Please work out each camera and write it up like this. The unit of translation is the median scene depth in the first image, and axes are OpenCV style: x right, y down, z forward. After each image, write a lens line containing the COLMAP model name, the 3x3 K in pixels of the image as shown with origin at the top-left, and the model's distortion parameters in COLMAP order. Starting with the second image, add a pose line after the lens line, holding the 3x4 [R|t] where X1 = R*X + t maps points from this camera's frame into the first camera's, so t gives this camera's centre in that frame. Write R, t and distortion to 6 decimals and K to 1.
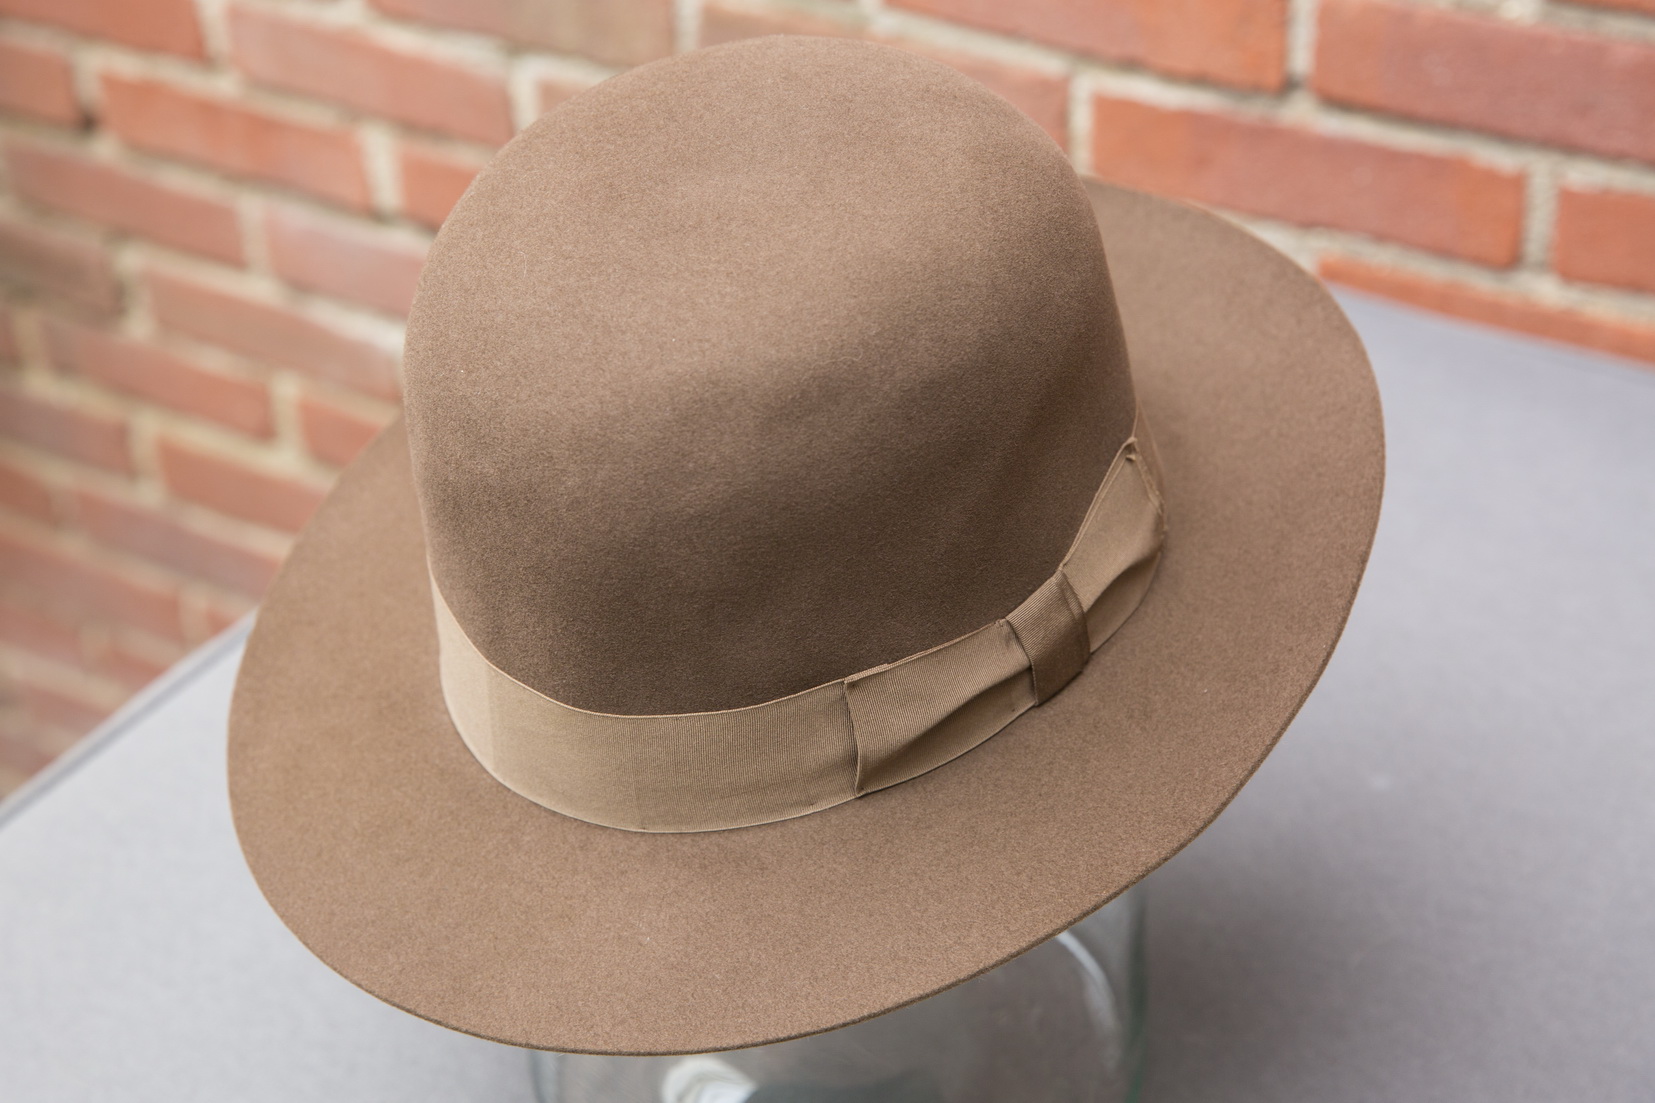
lens RADIAL K [[3236.3, 0, 828.0], [0, 3236.3, 528.1], [0, 0, 1]] dist [0.140021, 0.039078]
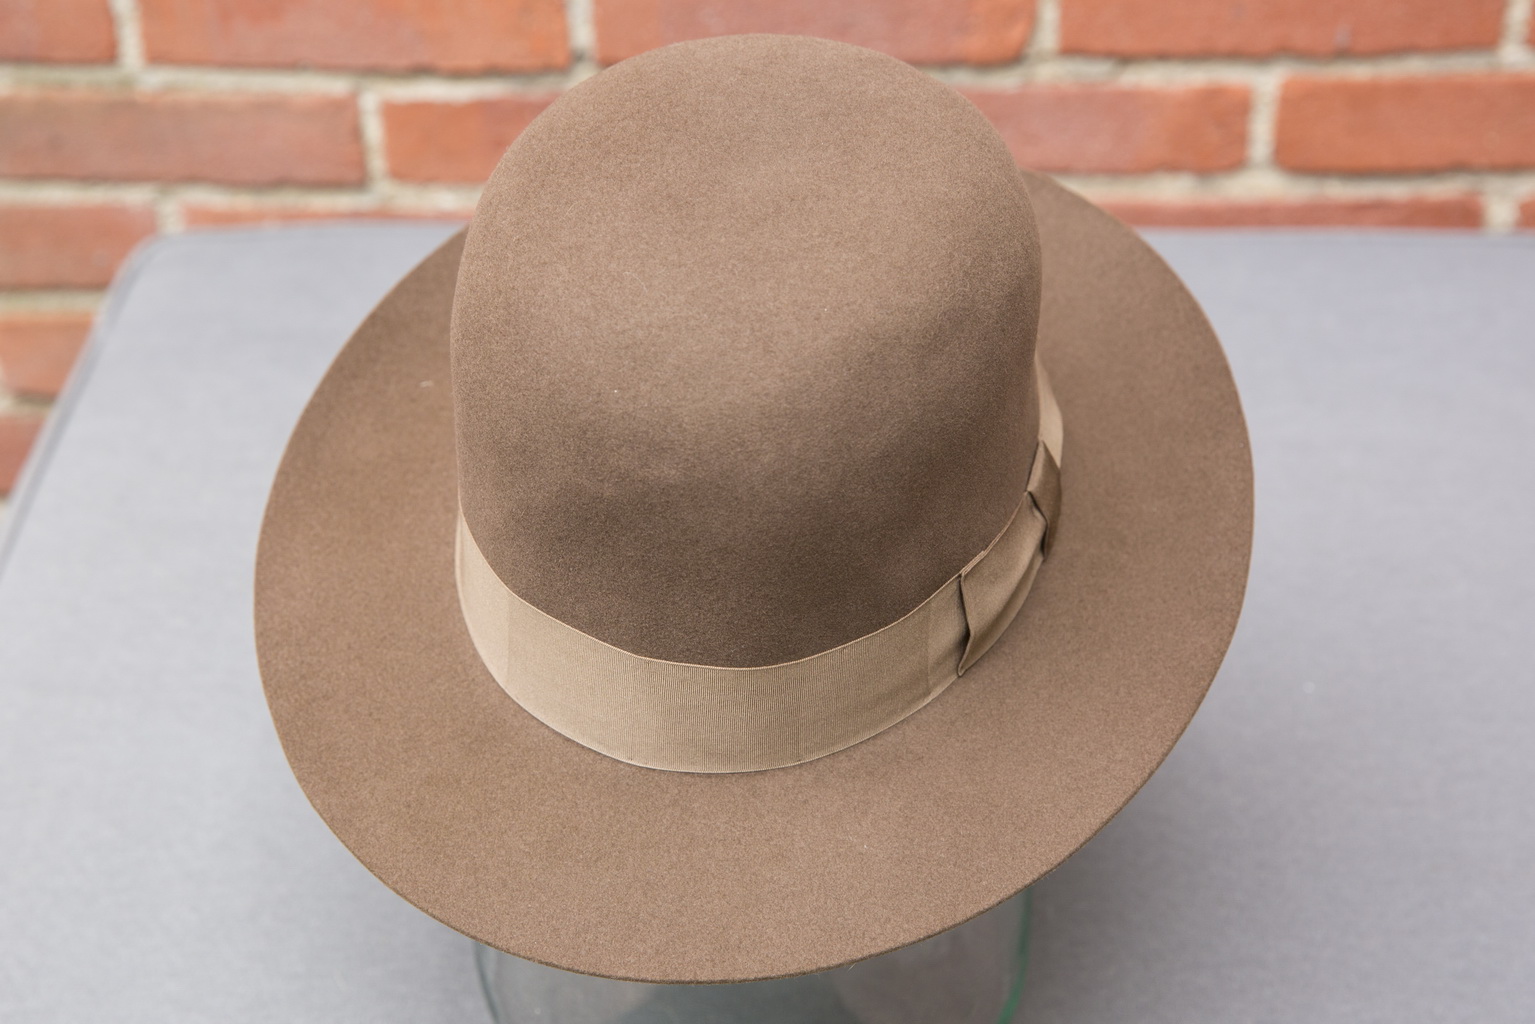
lens RADIAL K [[2993.2, 0, 767.5], [0, 2993.2, 512.0], [0, 0, 1]] dist [0.091364, -0.148960]
pose [[0.837217, -0.261511, 0.480291, -0.540034], [0.260485, 0.962920, 0.070232, -0.064269], [-0.480848, 0.066309, 0.874293, 0.107155]]
